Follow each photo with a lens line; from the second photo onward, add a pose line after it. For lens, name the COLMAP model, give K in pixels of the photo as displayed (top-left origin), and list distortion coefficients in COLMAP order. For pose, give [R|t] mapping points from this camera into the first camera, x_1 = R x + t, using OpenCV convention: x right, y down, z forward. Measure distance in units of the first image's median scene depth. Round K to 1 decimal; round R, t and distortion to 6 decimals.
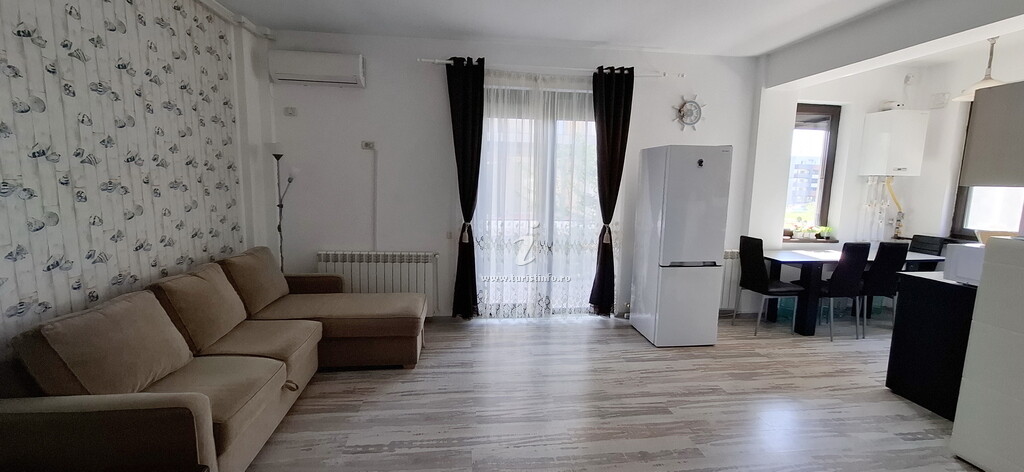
lens RADIAL K [[408.9, 0, 510.0], [0, 408.9, 232.1], [0, 0, 1]] dist [-0.001883, 0.000257]
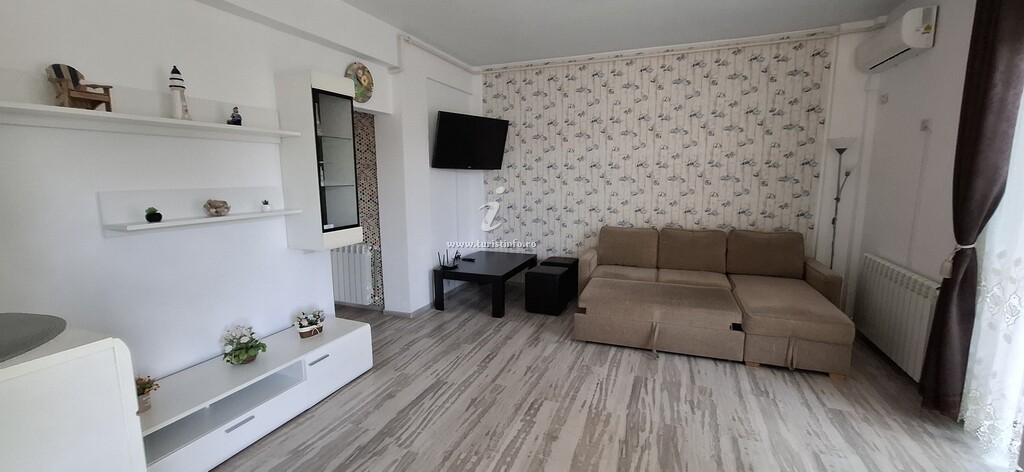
lens RADIAL K [[408.9, 0, 510.0], [0, 408.9, 232.1], [0, 0, 1]] dist [-0.001883, 0.000257]
pose [[-0.482993, 0.106608, -0.869110, 0.669785], [-0.111890, 0.976910, 0.182011, -0.071927], [0.868446, 0.185155, -0.459913, 0.712457]]
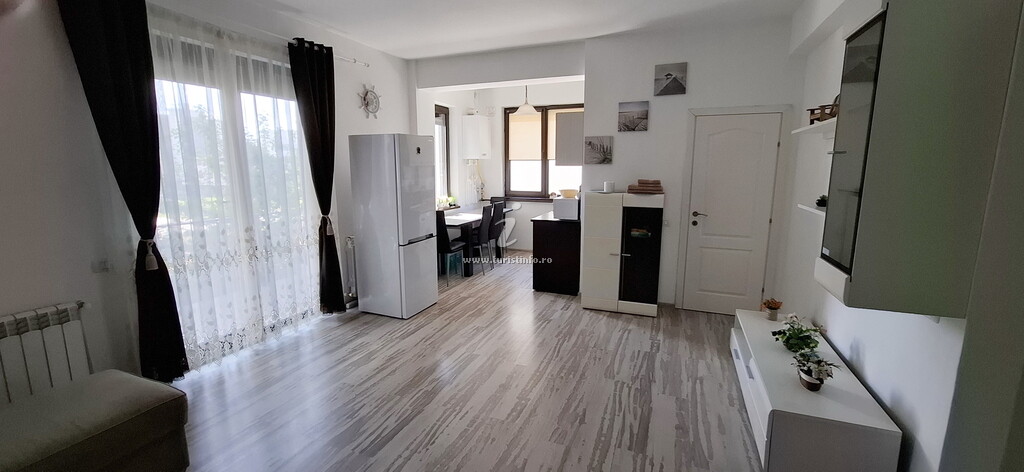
lens RADIAL K [[408.9, 0, 510.0], [0, 408.9, 232.1], [0, 0, 1]] dist [-0.001883, 0.000257]
pose [[0.488464, -0.161994, 0.857415, -0.371976], [0.125400, 0.985448, 0.114744, -0.036515], [-0.863526, 0.051472, 0.501670, 0.182392]]
